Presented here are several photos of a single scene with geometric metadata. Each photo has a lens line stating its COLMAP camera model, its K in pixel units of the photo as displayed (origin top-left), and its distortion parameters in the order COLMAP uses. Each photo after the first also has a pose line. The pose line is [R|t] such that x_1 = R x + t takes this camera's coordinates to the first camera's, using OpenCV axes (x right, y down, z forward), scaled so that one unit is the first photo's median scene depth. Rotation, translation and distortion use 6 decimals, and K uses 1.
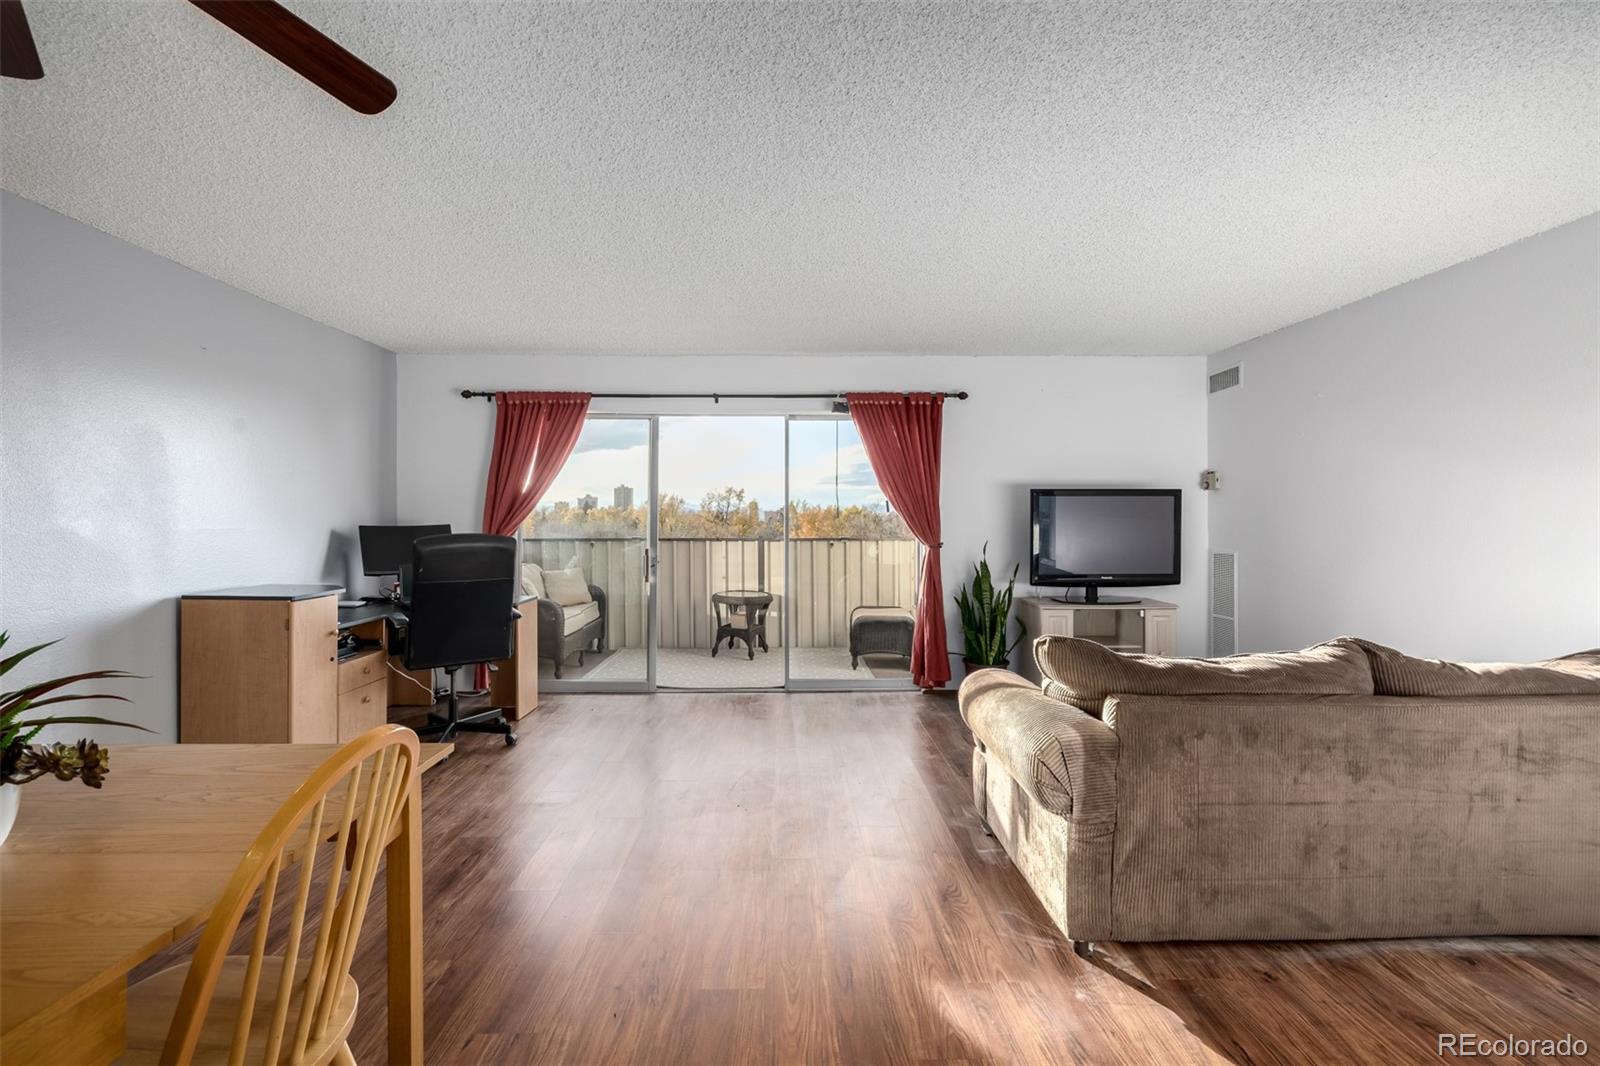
lens RADIAL K [[683.2, 0, 805.4], [0, 683.2, 511.5], [0, 0, 1]] dist [0.000086, -0.000075]
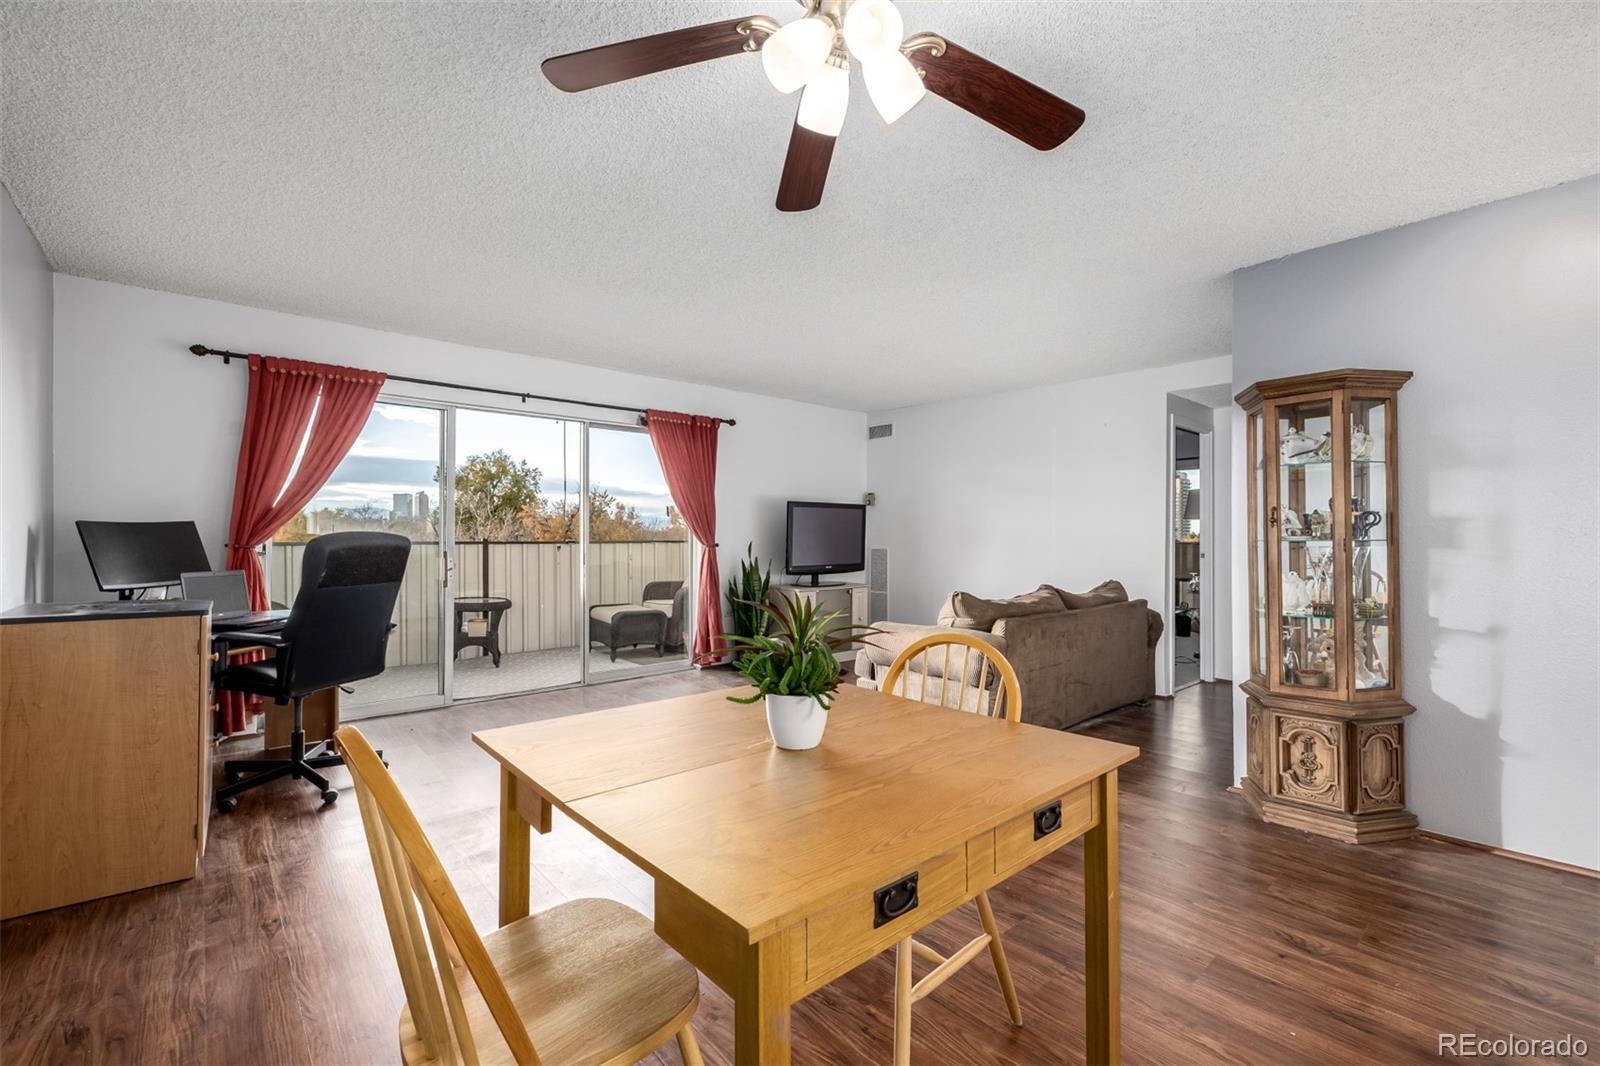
lens RADIAL K [[683.7, 0, 800.0], [0, 683.7, 533.0], [0, 0, 1]] dist [-0.000275, 0.000134]
pose [[0.761041, 0.004237, 0.648690, -0.474757], [-0.015454, 0.999813, 0.011600, 0.011917], [-0.648520, -0.018852, 0.760964, -0.012729]]
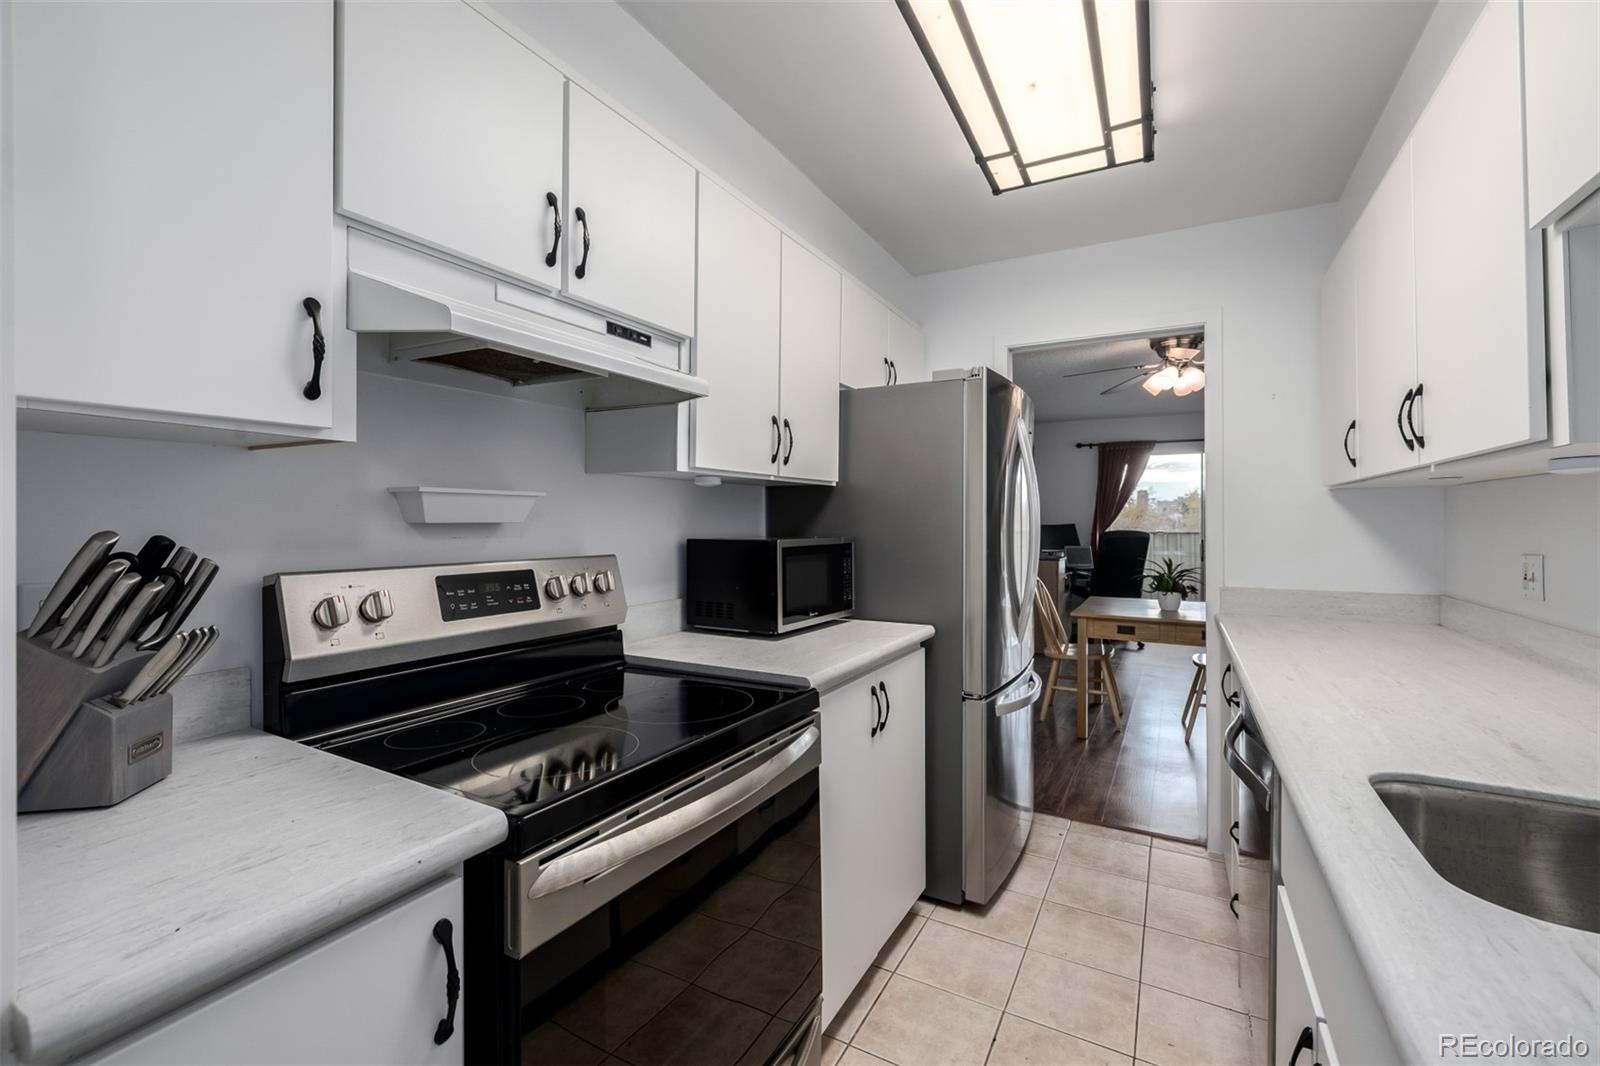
lens RADIAL K [[683.2, 0, 805.4], [0, 683.2, 511.5], [0, 0, 1]] dist [0.000086, -0.000075]
pose [[0.865974, -0.009078, -0.500007, -0.240312], [0.009738, 0.999952, -0.001289, -0.015302], [0.499995, -0.003753, 0.866020, -0.768364]]
